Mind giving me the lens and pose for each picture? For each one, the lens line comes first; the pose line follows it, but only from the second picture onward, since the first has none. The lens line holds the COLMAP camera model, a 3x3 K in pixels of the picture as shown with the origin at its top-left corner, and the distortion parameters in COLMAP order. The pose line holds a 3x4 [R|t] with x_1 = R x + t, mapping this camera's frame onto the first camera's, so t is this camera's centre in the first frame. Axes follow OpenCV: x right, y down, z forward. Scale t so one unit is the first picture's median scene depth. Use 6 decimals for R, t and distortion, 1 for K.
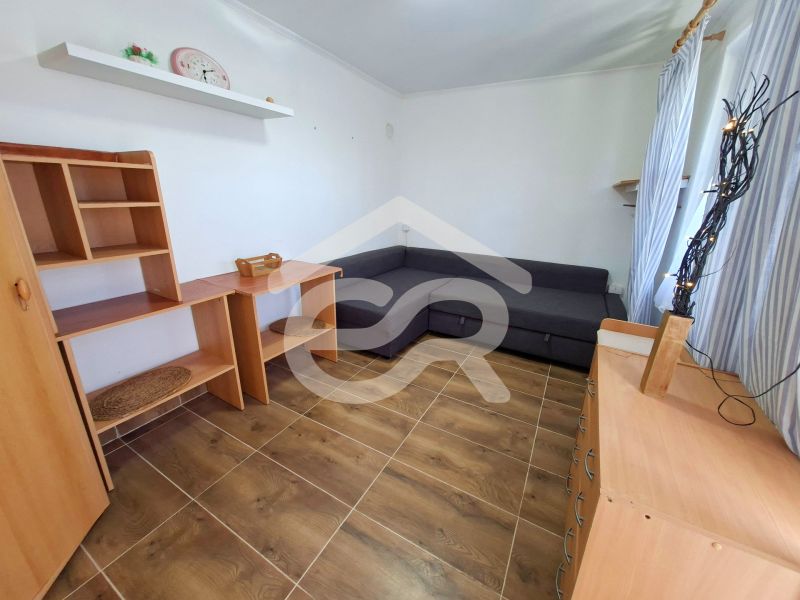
lens RADIAL K [[315.6, 0, 403.6], [0, 315.6, 299.3], [0, 0, 1]] dist [-0.000629, 0.000572]
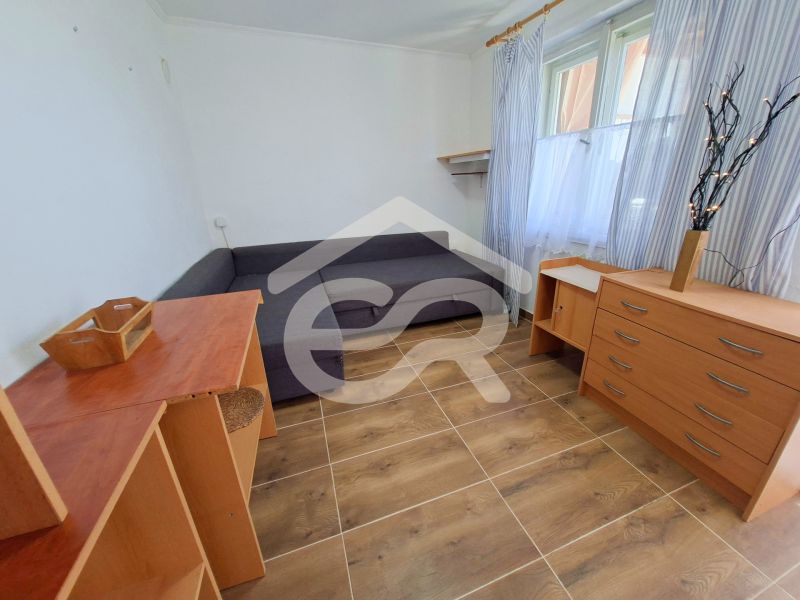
lens RADIAL K [[315.6, 0, 404.5], [0, 315.6, 297.5], [0, 0, 1]] dist [-0.000629, 0.000572]
pose [[0.653318, -0.300540, 0.694875, -0.613585], [0.275288, 0.949308, 0.151760, -0.139140], [-0.705260, 0.092143, 0.702935, 0.522750]]
